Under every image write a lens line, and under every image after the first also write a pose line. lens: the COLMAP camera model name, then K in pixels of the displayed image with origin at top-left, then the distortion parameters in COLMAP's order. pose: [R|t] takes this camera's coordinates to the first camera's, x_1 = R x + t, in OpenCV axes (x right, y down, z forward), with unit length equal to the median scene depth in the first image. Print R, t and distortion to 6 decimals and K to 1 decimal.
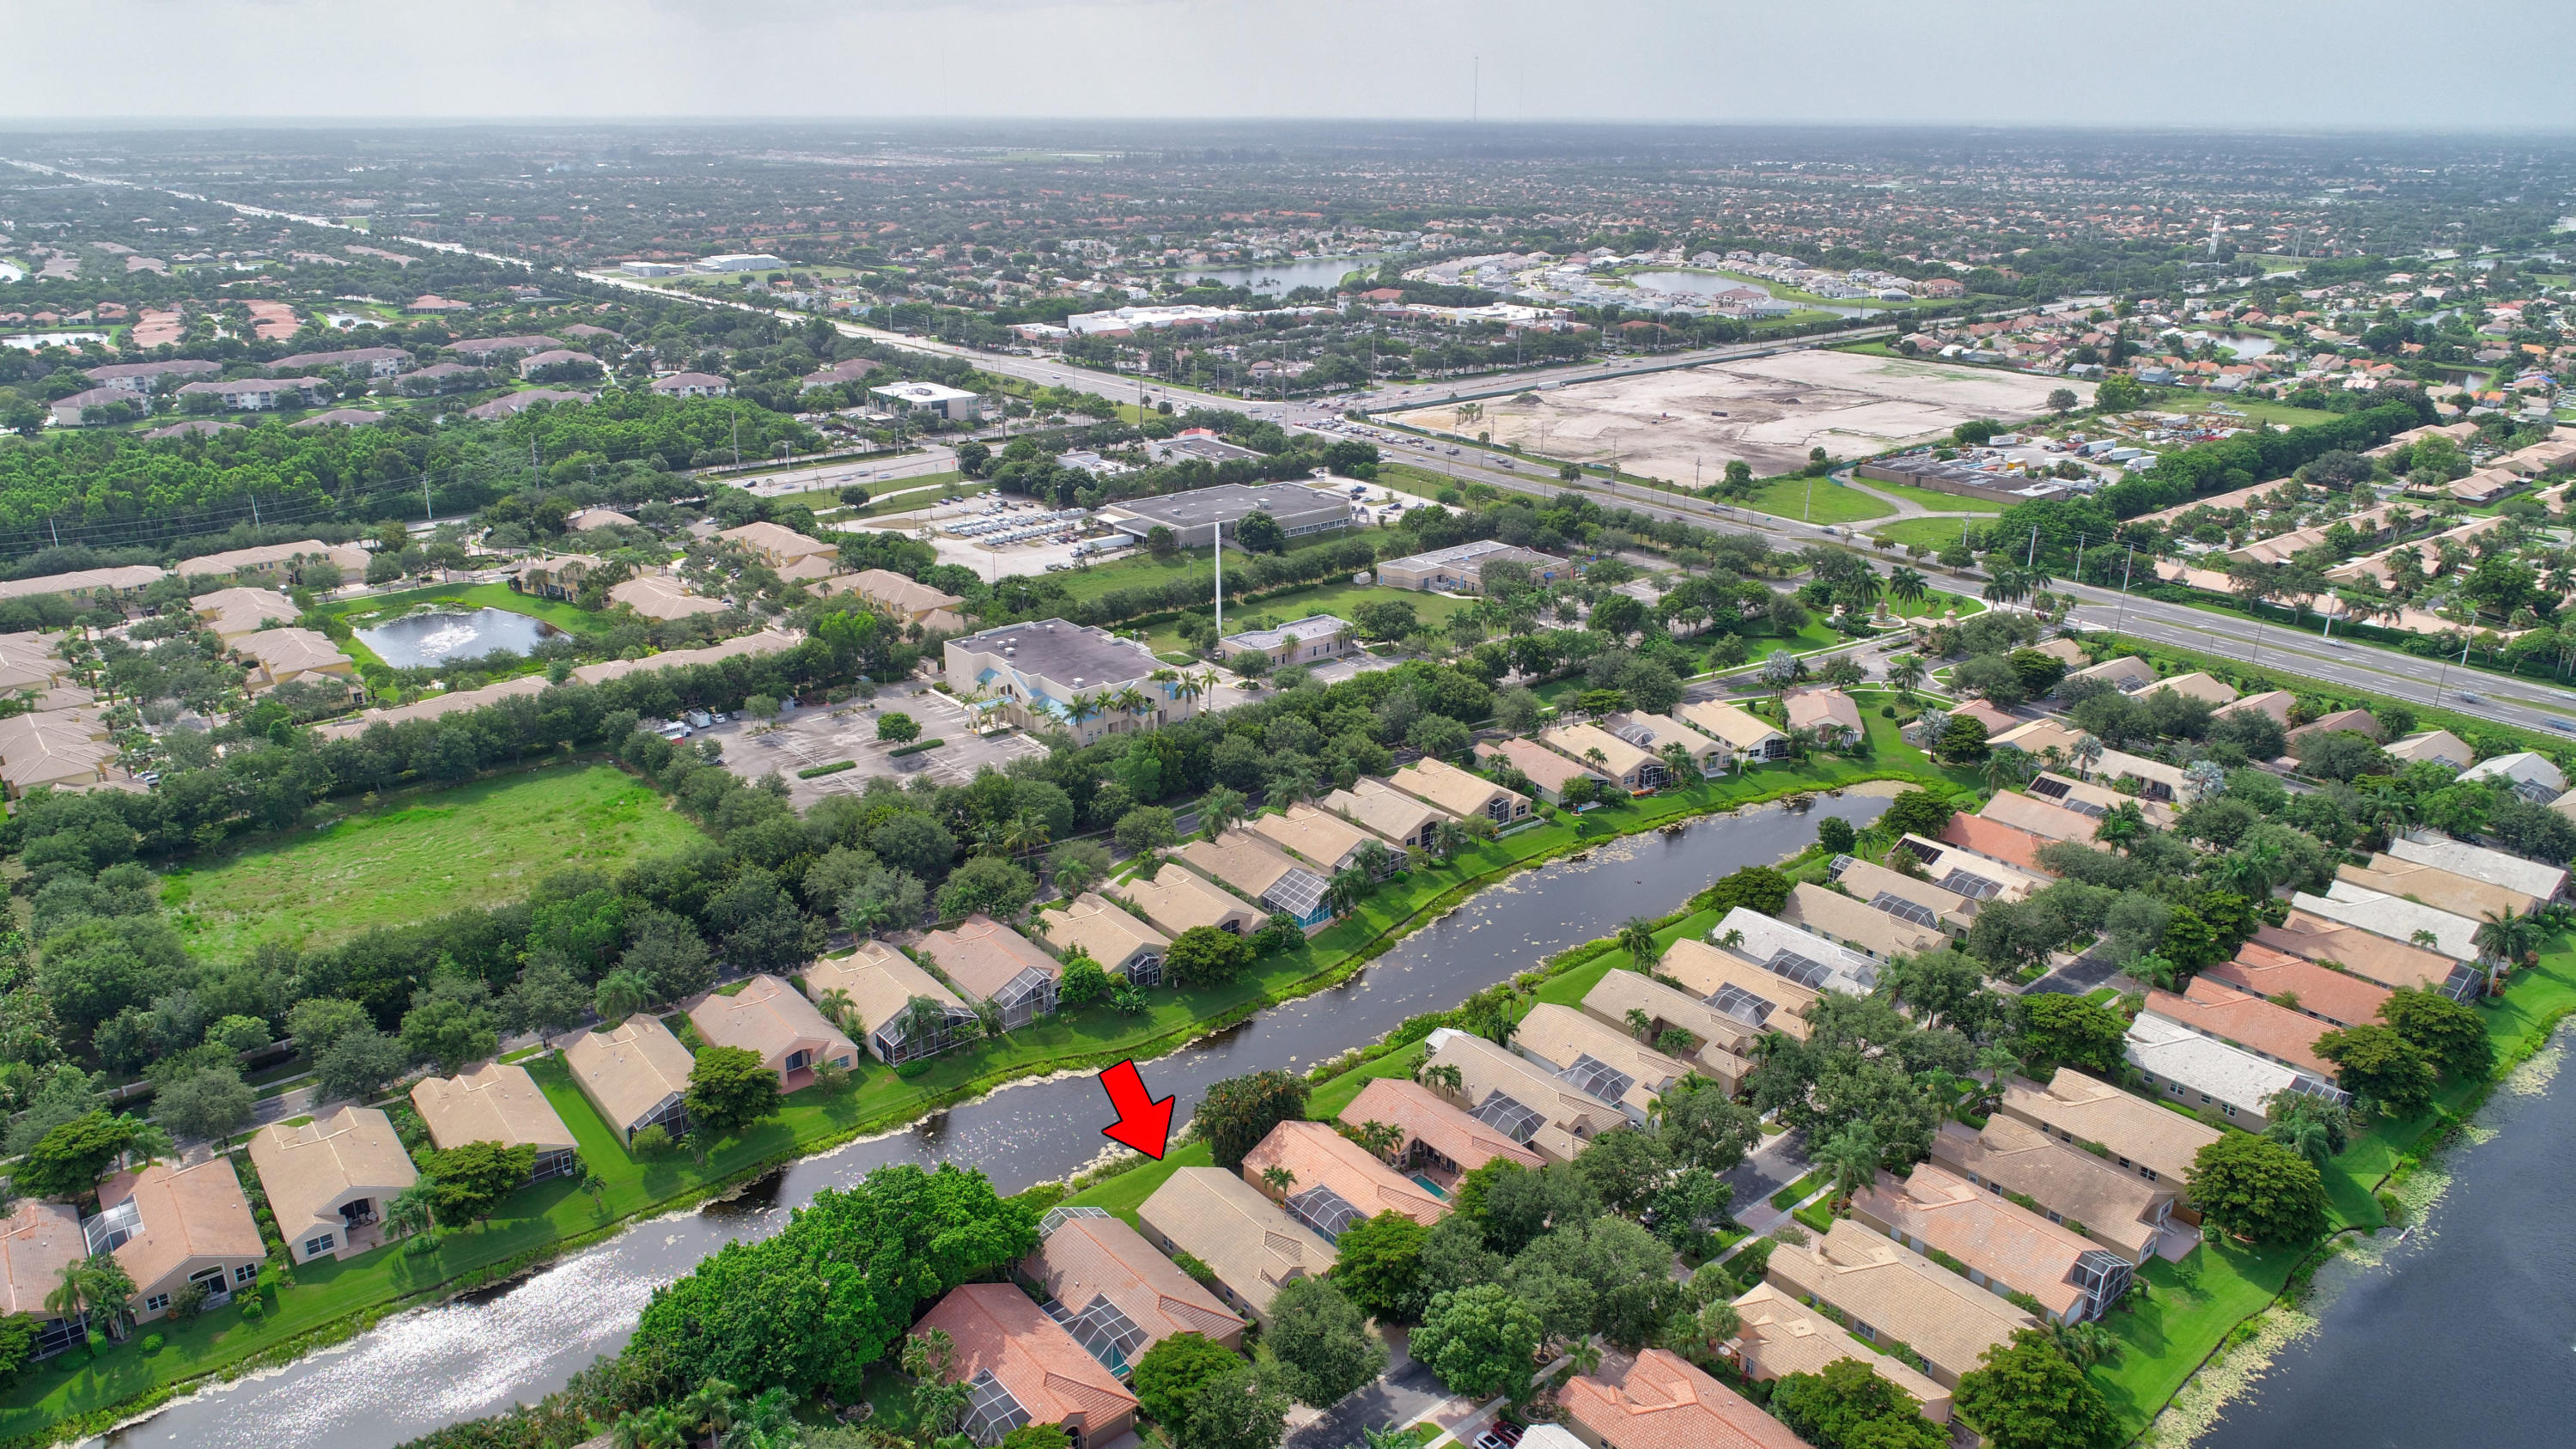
lens RADIAL K [[1721.0, 0, 1289.2], [0, 1721.0, 734.2], [0, 0, 1]] dist [0.000552, -0.004593]
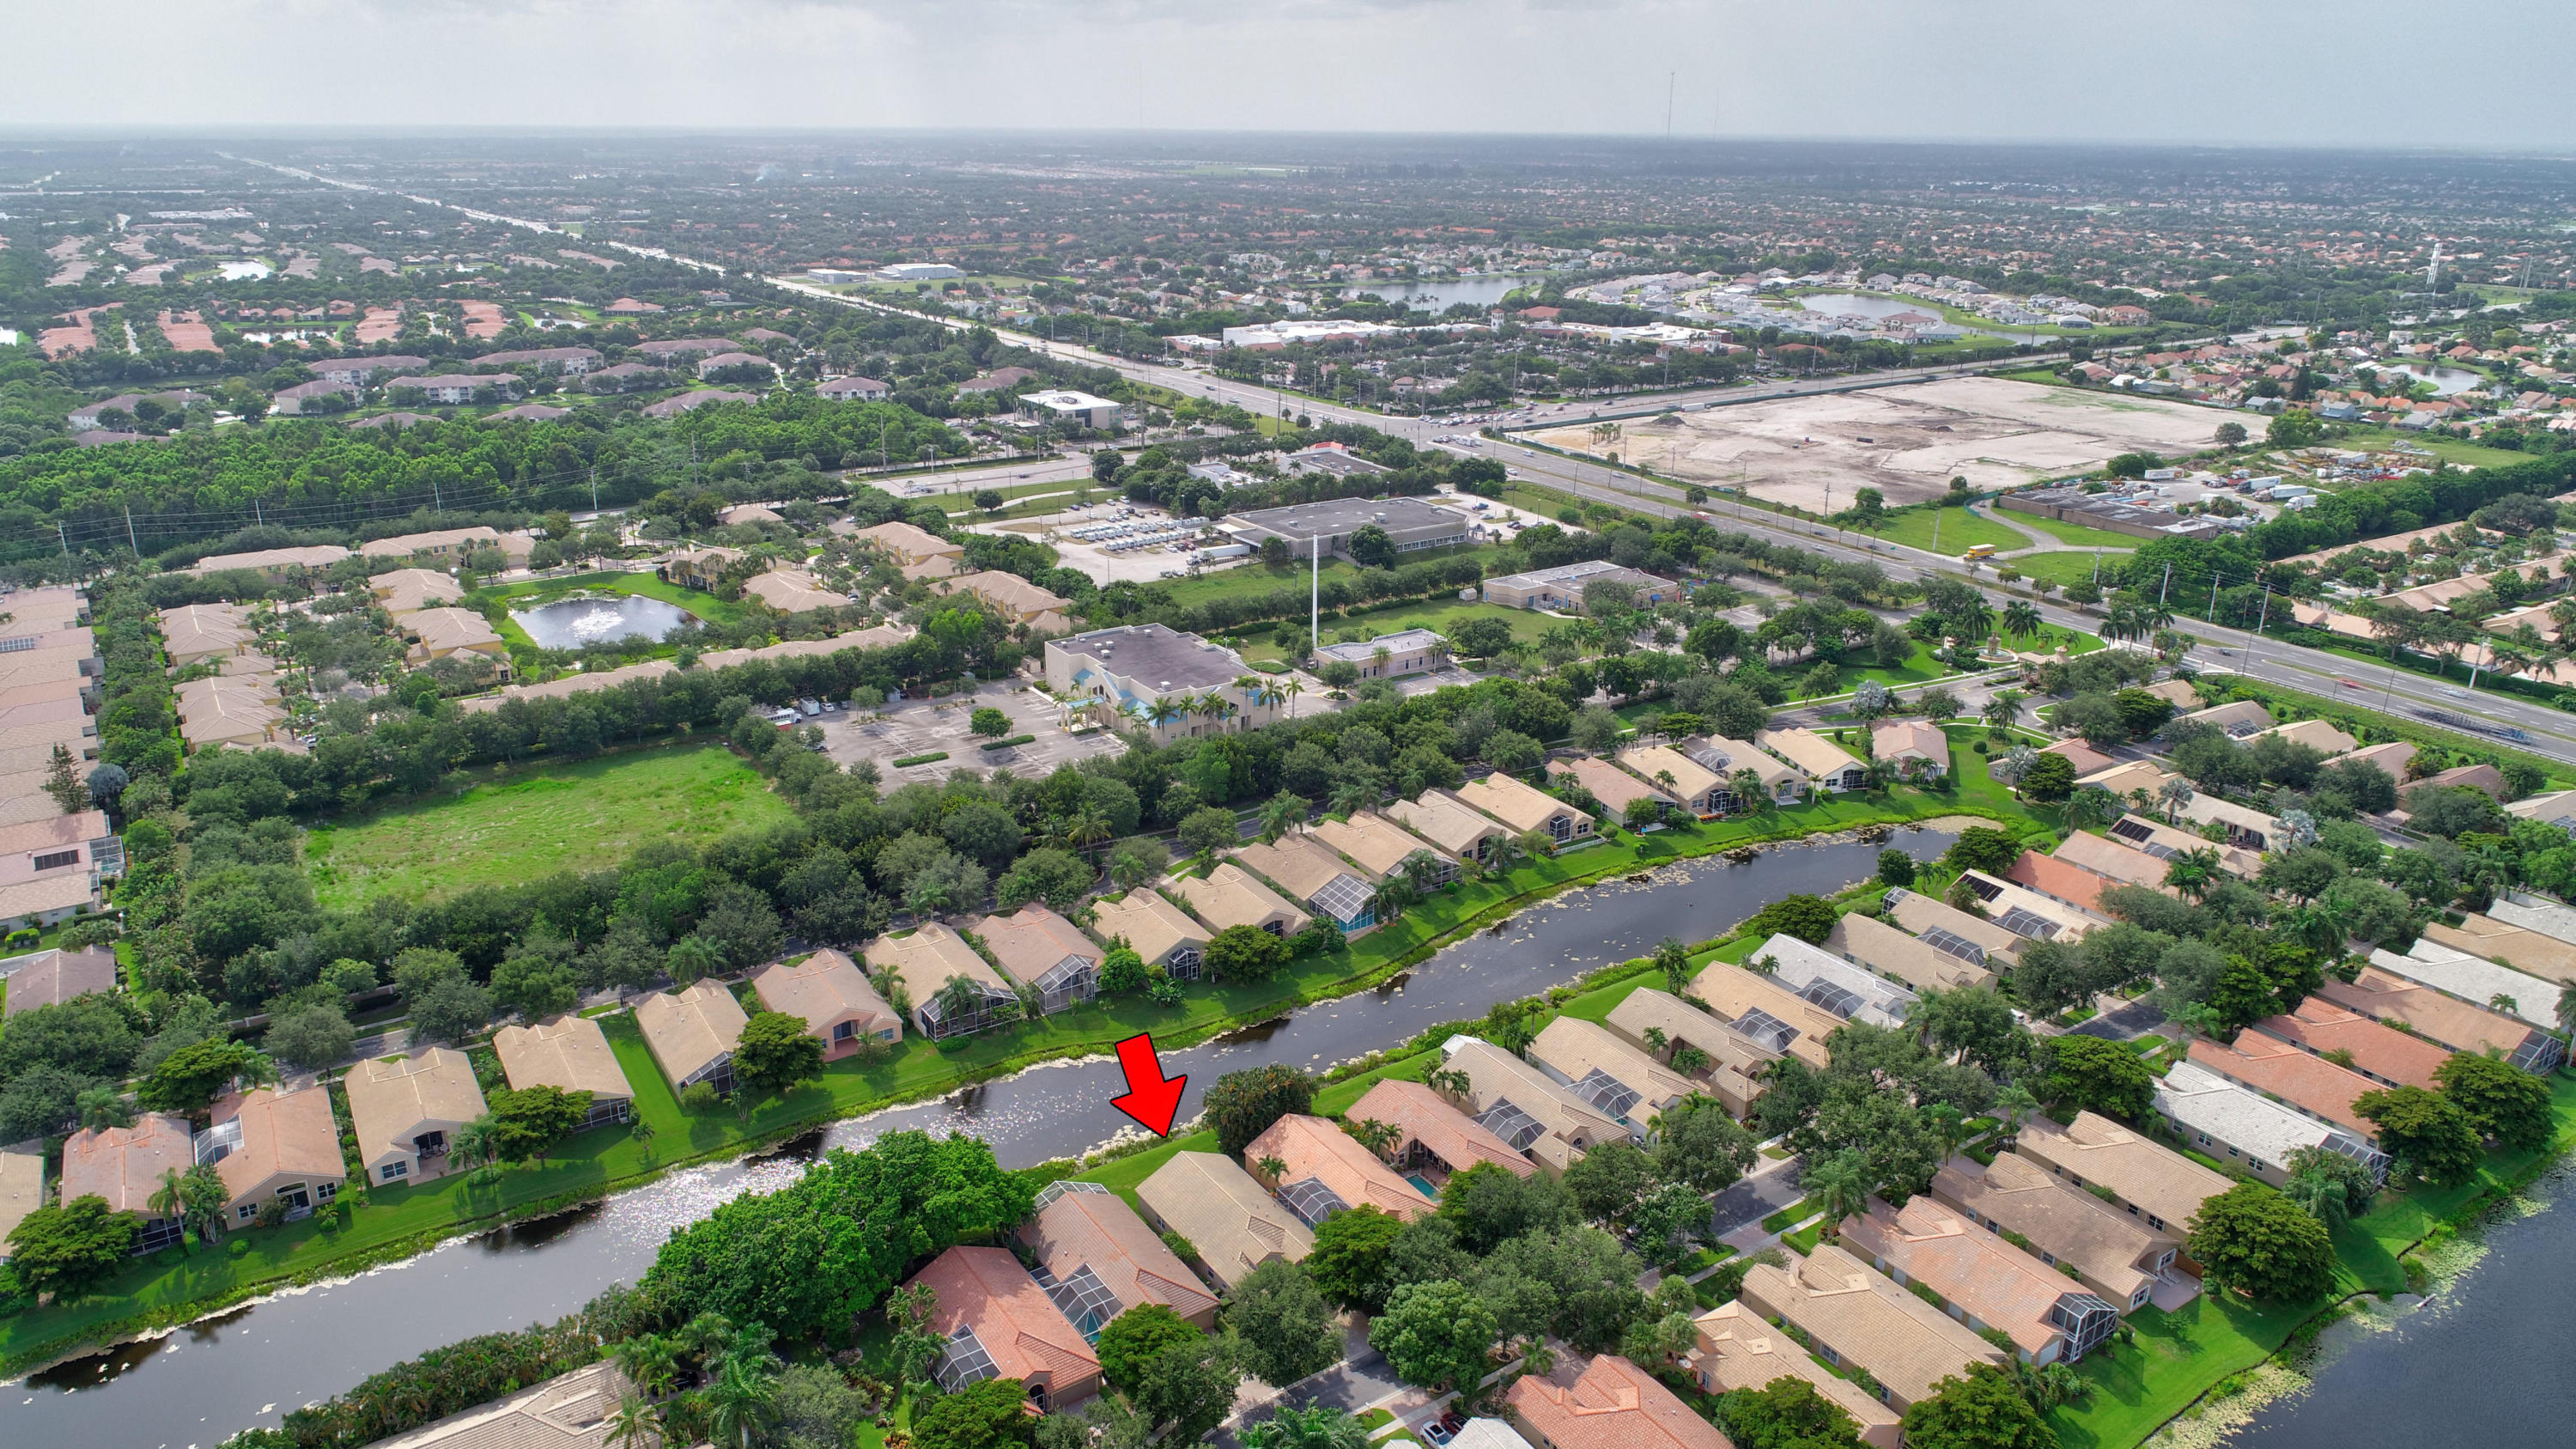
lens RADIAL K [[1721.3, 0, 1287.0], [0, 1721.3, 733.7], [0, 0, 1]] dist [0.000552, -0.004593]
pose [[0.994228, 0.040645, -0.099289, 0.067485], [-0.041418, 0.999125, -0.005740, 0.001929], [0.098969, 0.009819, 0.995042, -0.023316]]
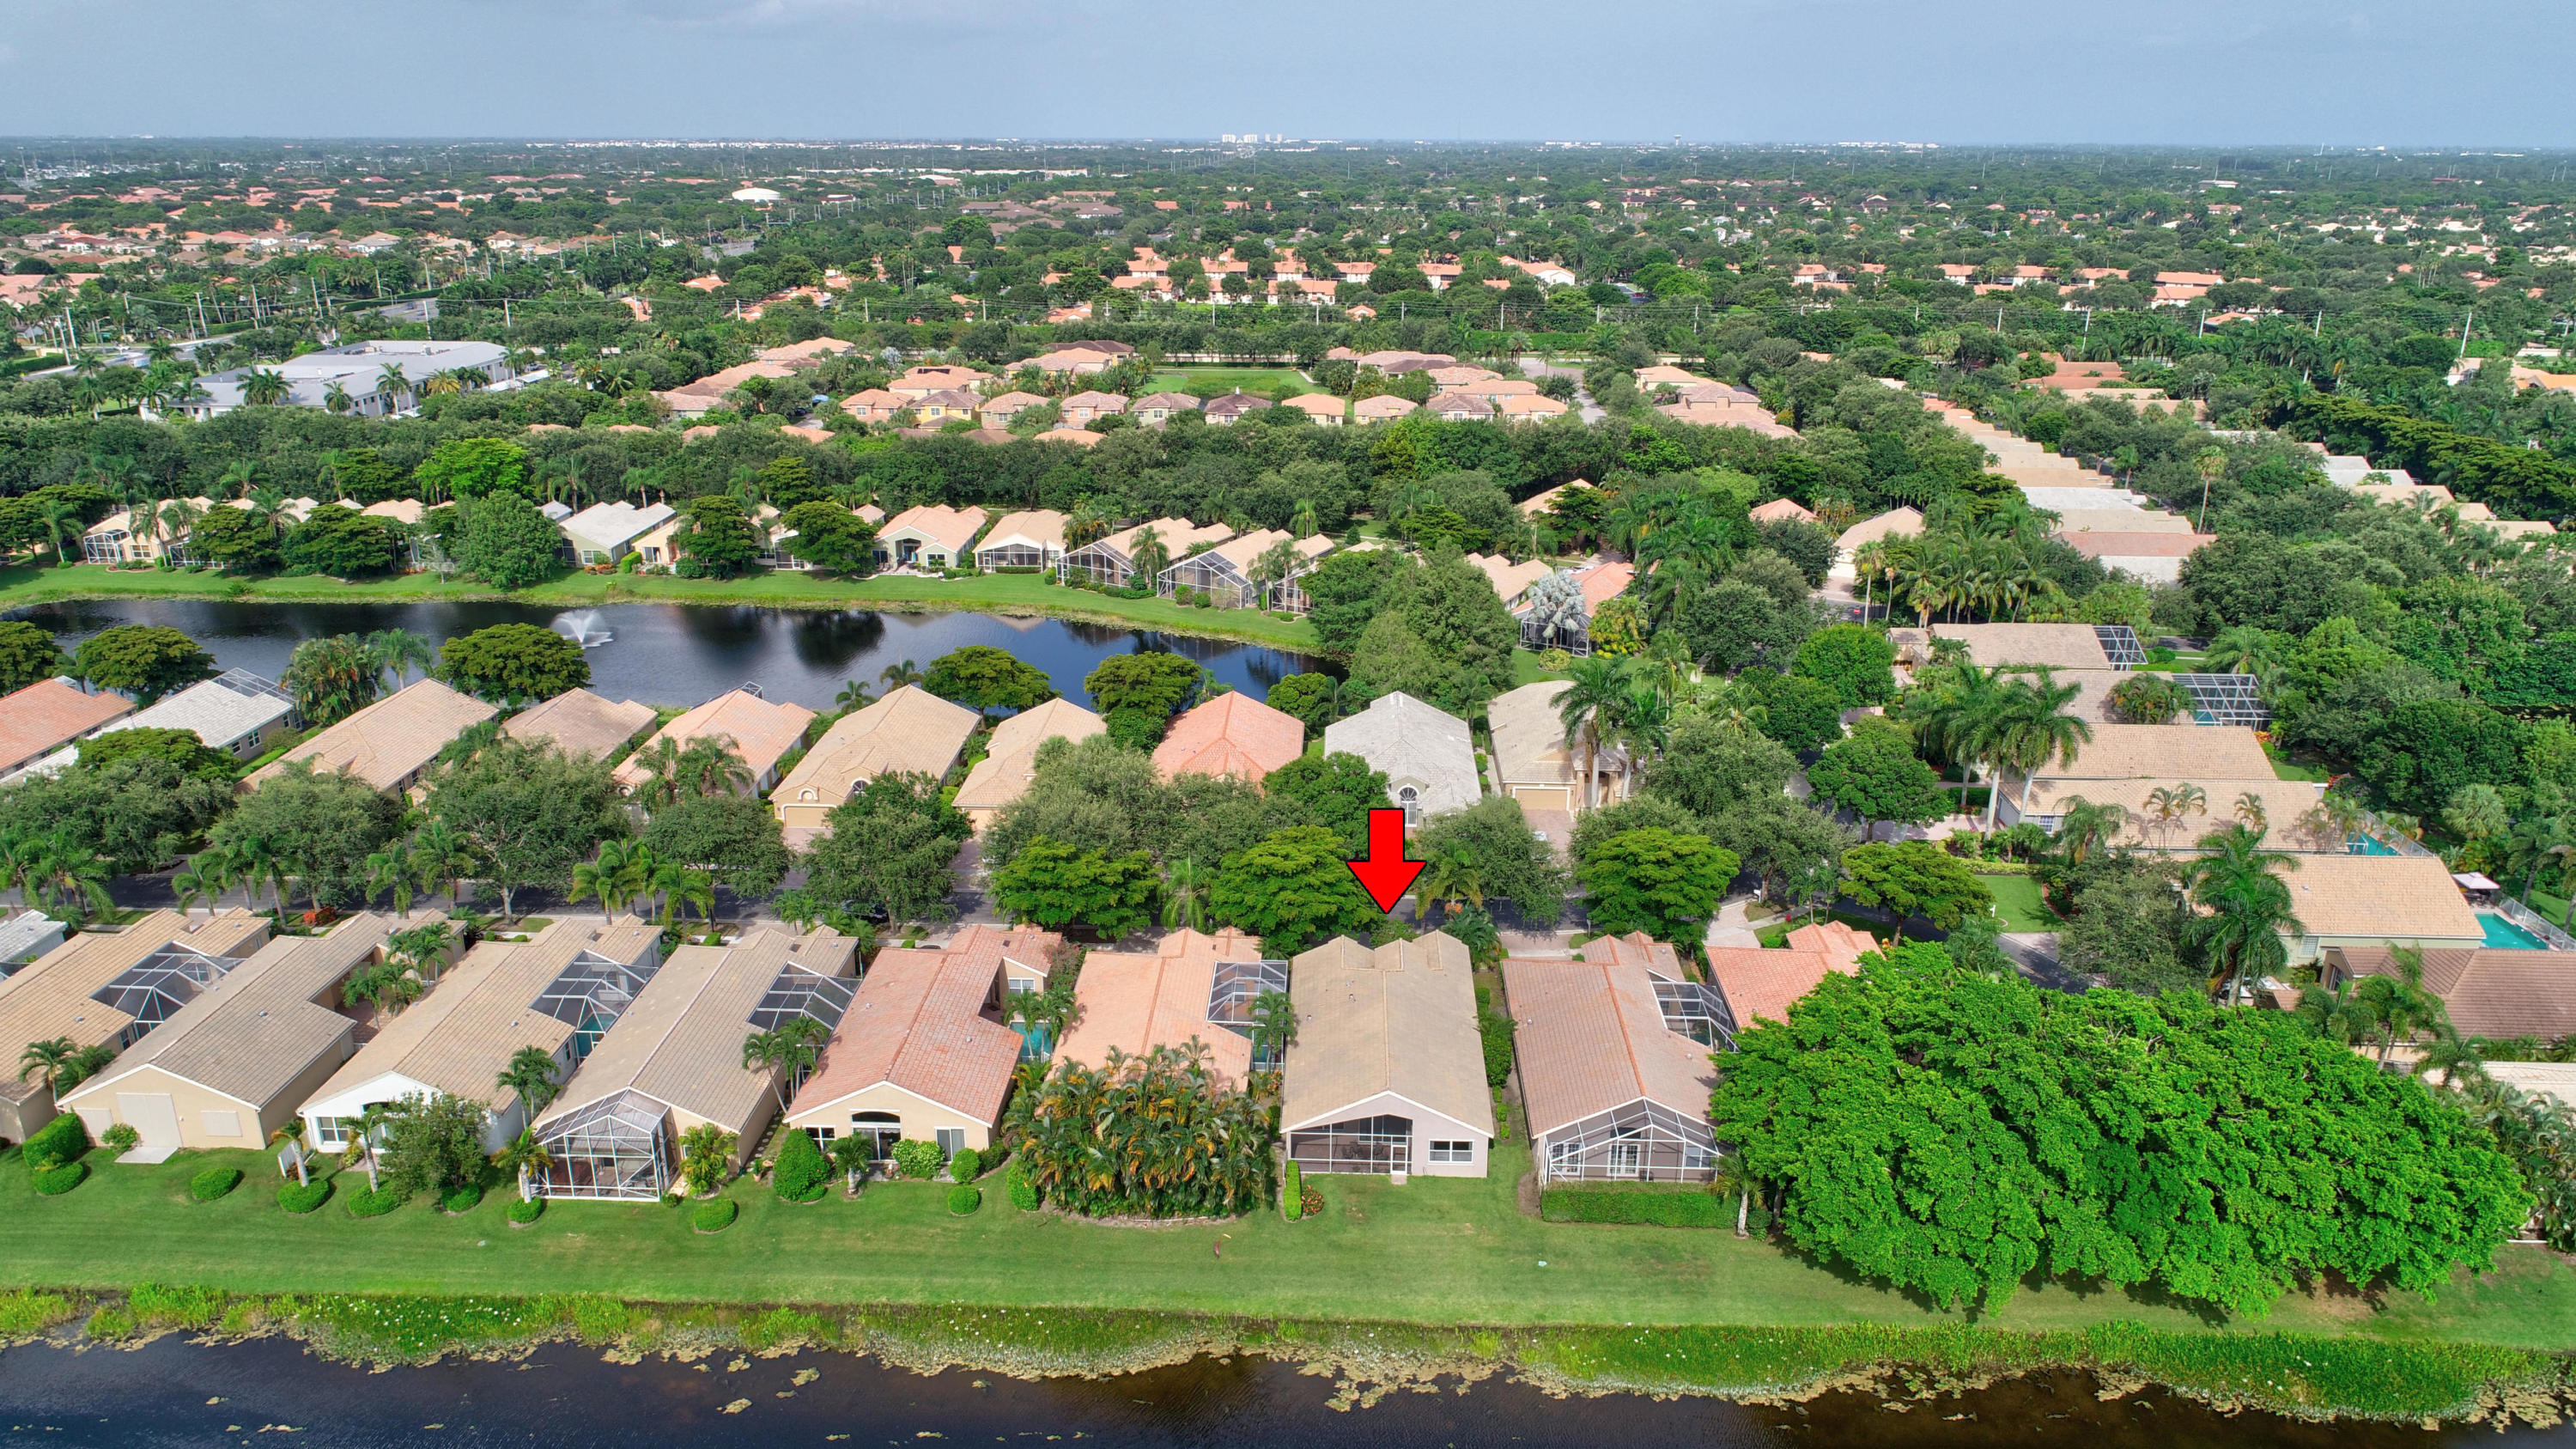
lens RADIAL K [[1721.3, 0, 1283.9], [0, 1721.3, 712.9], [0, 0, 1]] dist [0.000552, -0.004593]
pose [[-0.741706, -0.220107, 0.633581, -0.245182], [0.224990, 0.808243, 0.544171, -0.092925], [-0.631864, 0.546164, -0.549957, 0.892221]]
